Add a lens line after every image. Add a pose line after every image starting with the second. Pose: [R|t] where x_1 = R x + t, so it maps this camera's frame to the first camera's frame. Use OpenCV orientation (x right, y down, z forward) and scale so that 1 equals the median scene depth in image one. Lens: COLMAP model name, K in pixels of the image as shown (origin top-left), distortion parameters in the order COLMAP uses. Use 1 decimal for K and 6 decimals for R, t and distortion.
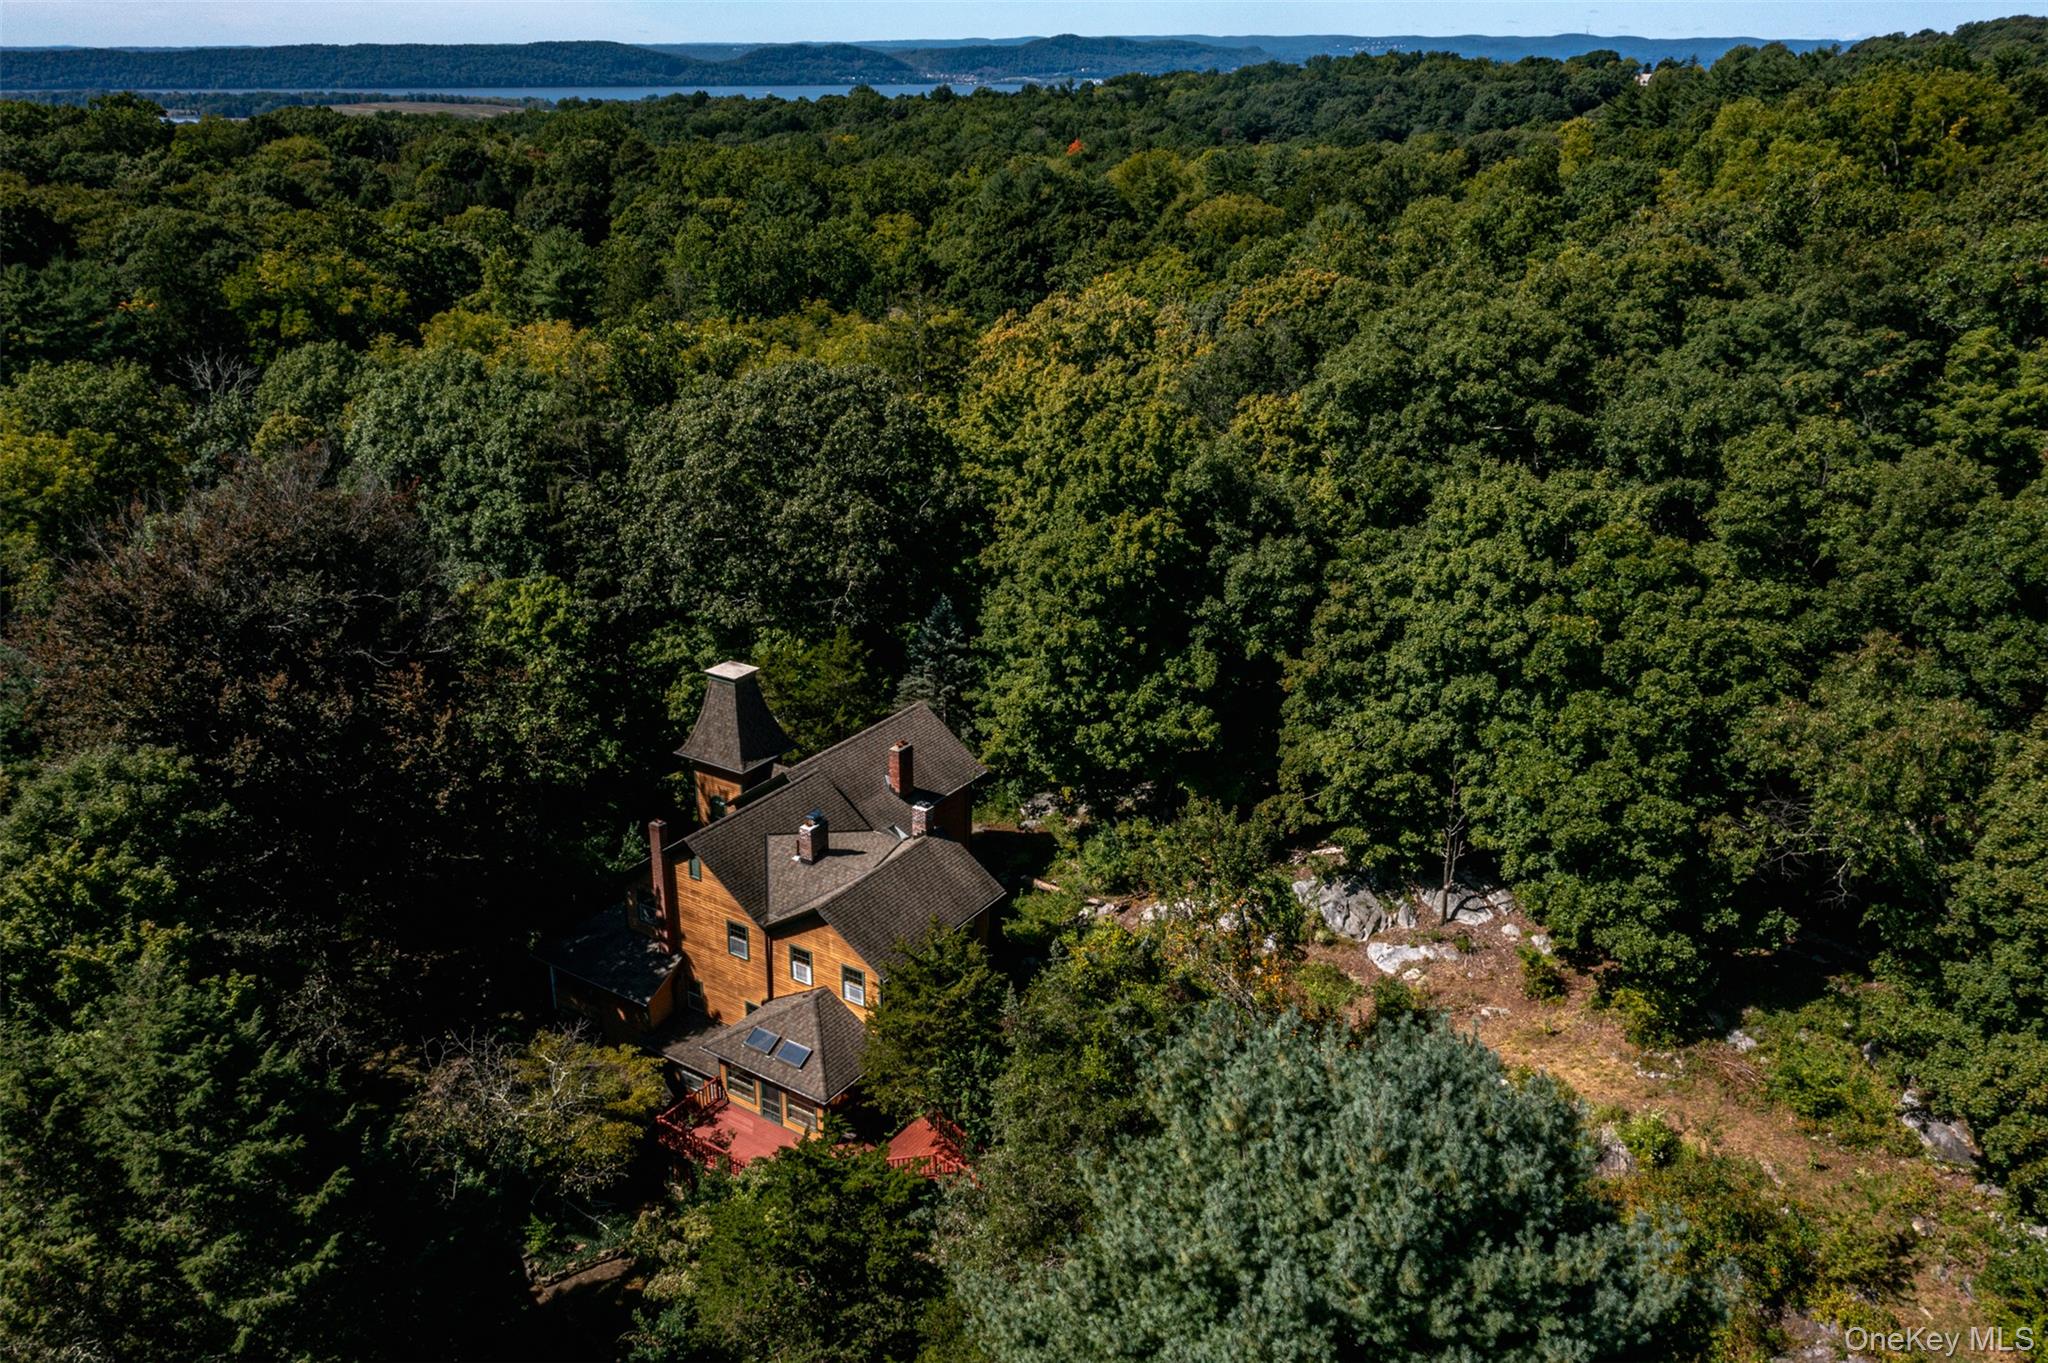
lens RADIAL K [[1651.5, 0, 1024.0], [0, 1651.5, 681.5], [0, 0, 1]] dist [-0.019260, -0.003999]
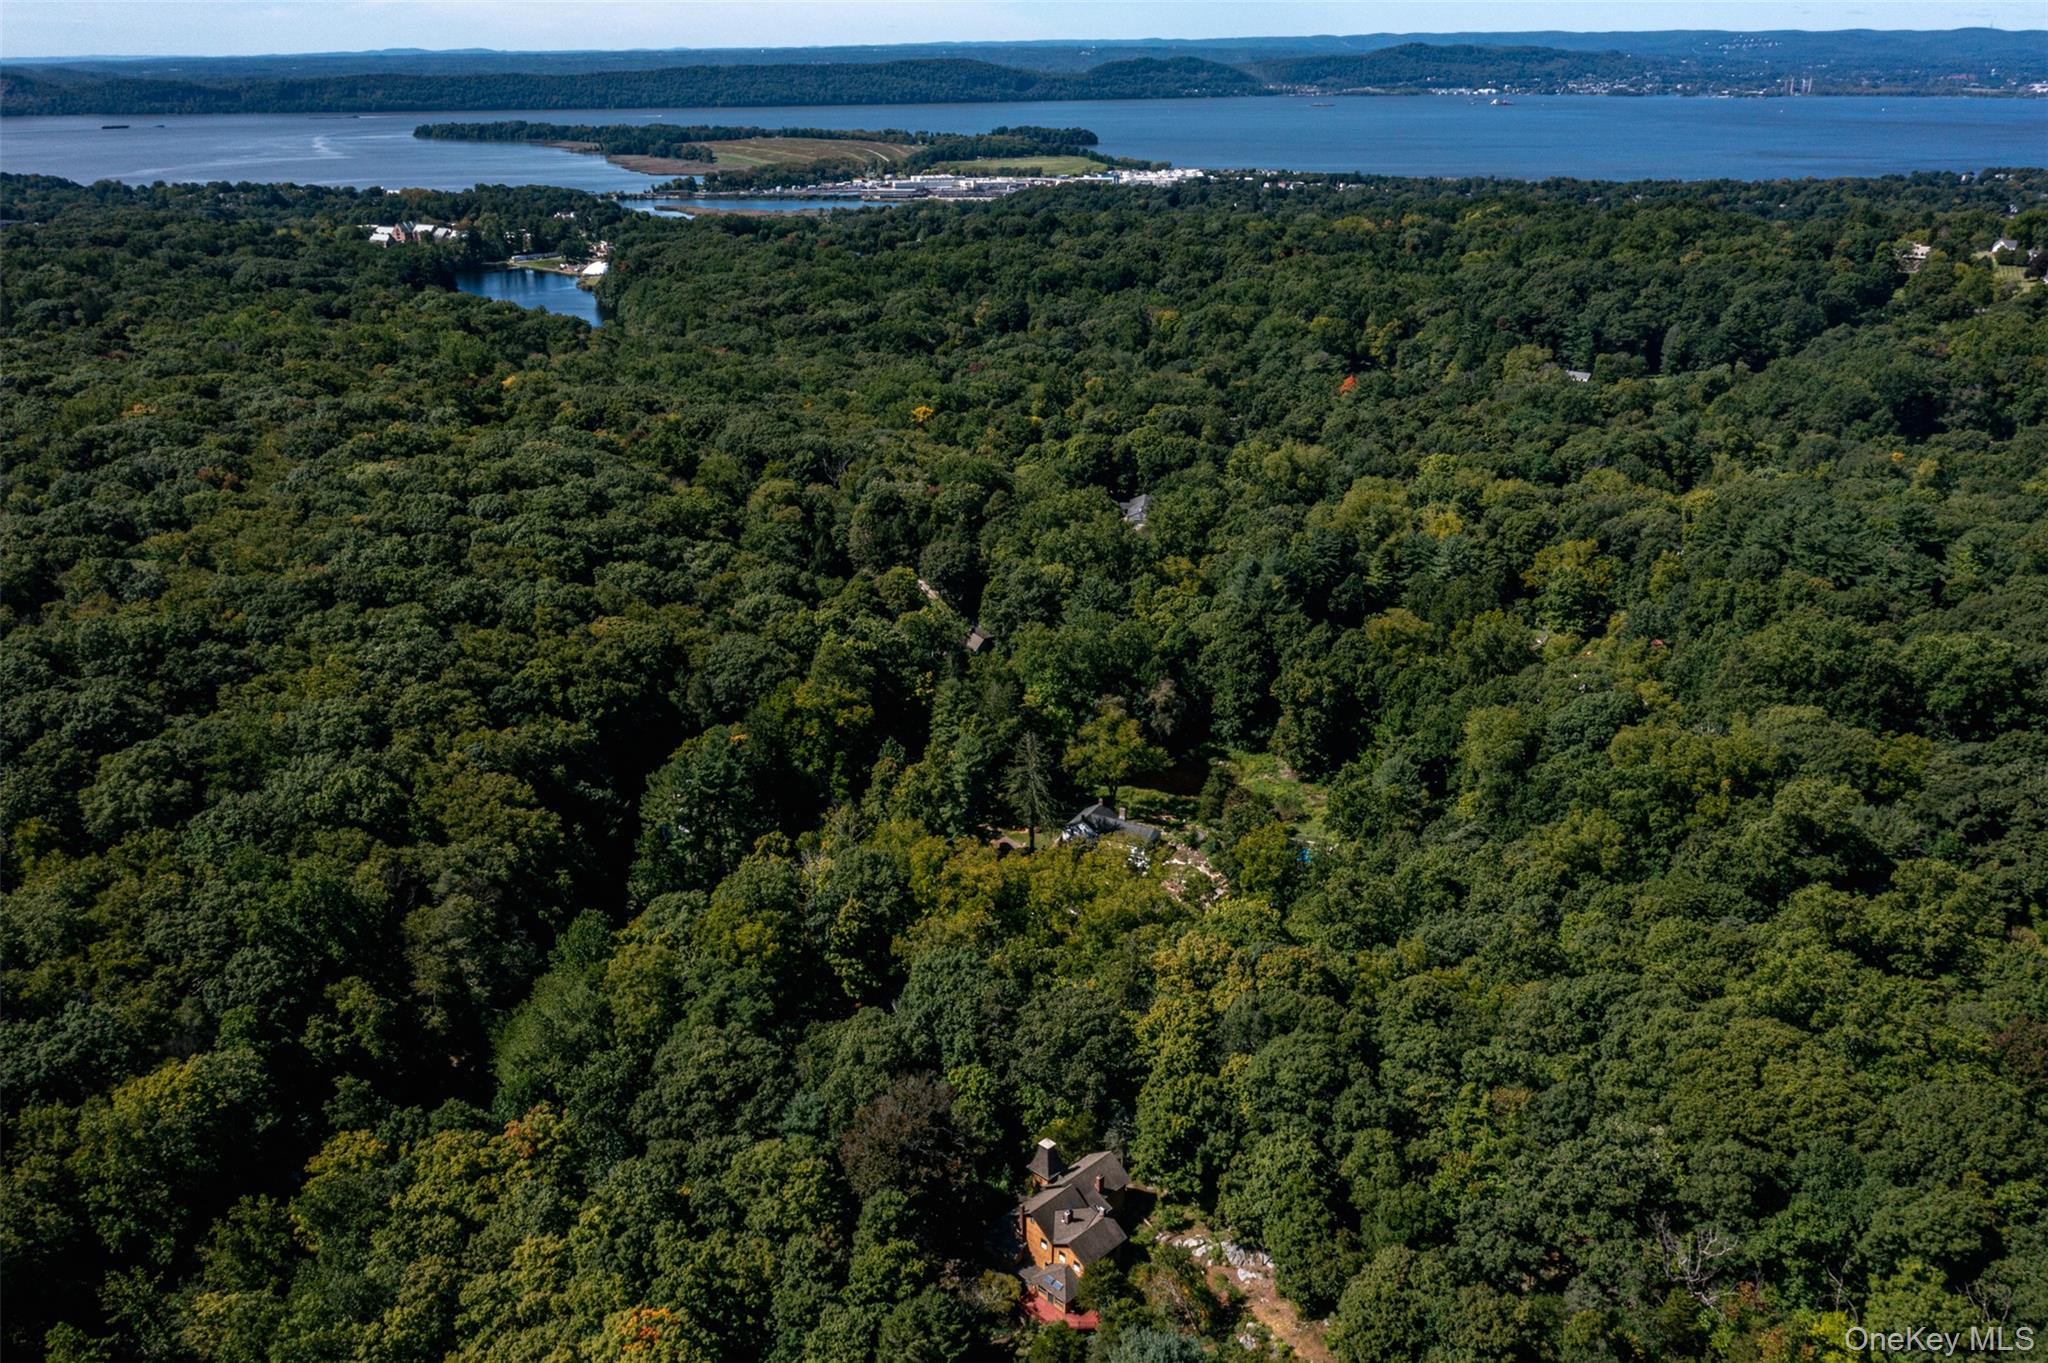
lens RADIAL K [[1651.5, 0, 1024.0], [0, 1651.5, 681.5], [0, 0, 1]] dist [-0.019260, -0.003999]
pose [[0.980735, 0.066245, -0.183765, 0.315447], [-0.064656, 0.997800, 0.014631, -1.003357], [0.184330, -0.002467, 0.982861, -2.224459]]
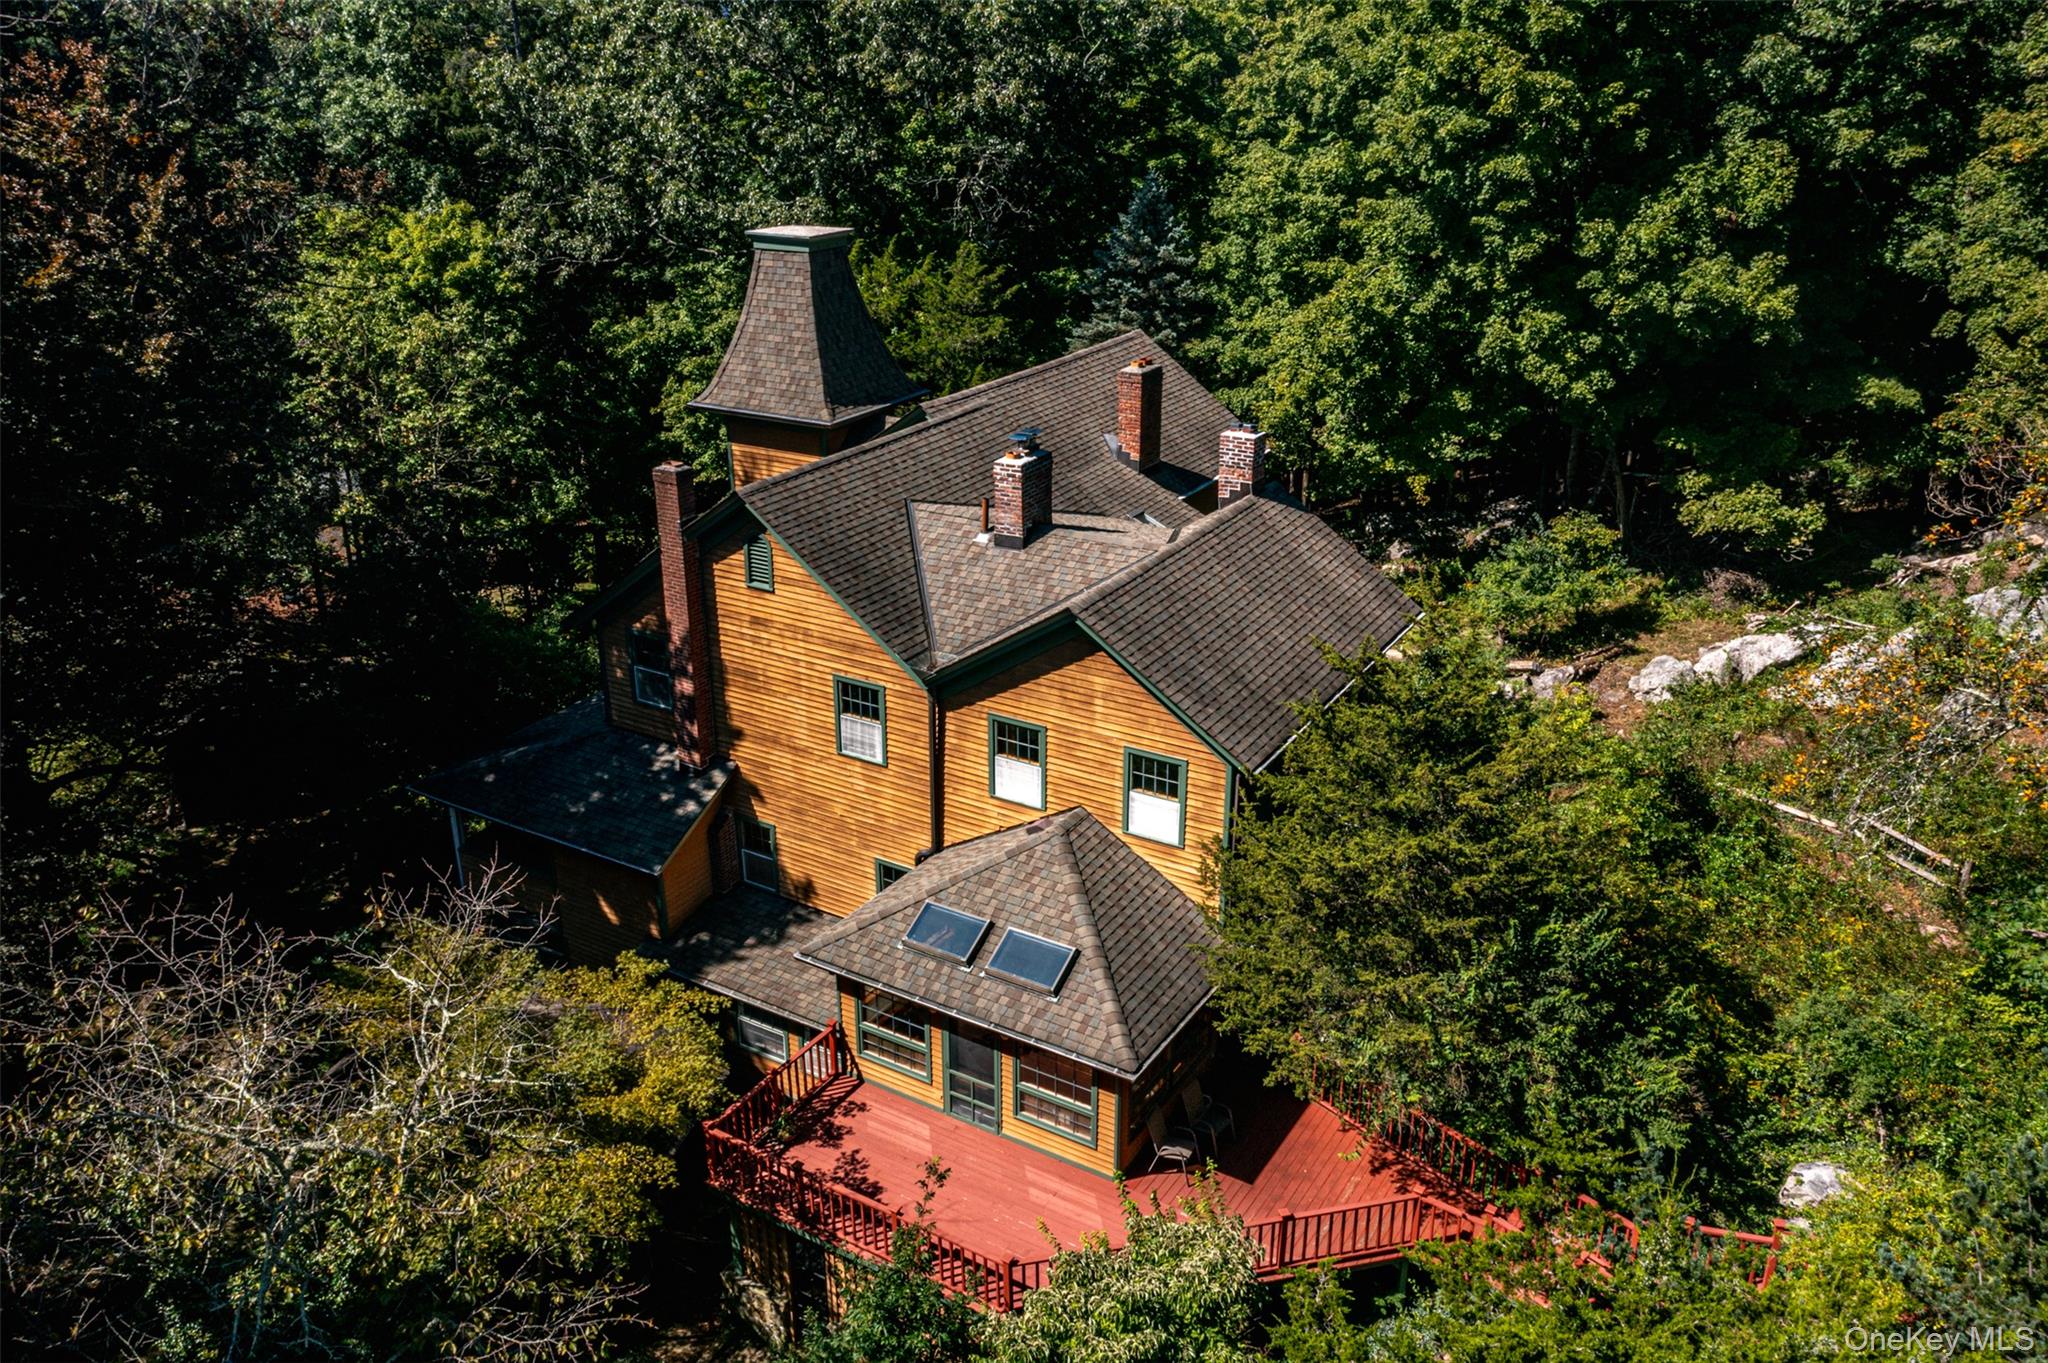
lens RADIAL K [[1651.5, 0, 1024.0], [0, 1651.5, 681.5], [0, 0, 1]] dist [-0.019260, -0.003999]
pose [[0.999406, -0.026200, 0.022407, -0.137642], [0.025701, 0.999422, 0.022269, 0.136241], [-0.022978, -0.021680, 0.999501, 0.546021]]
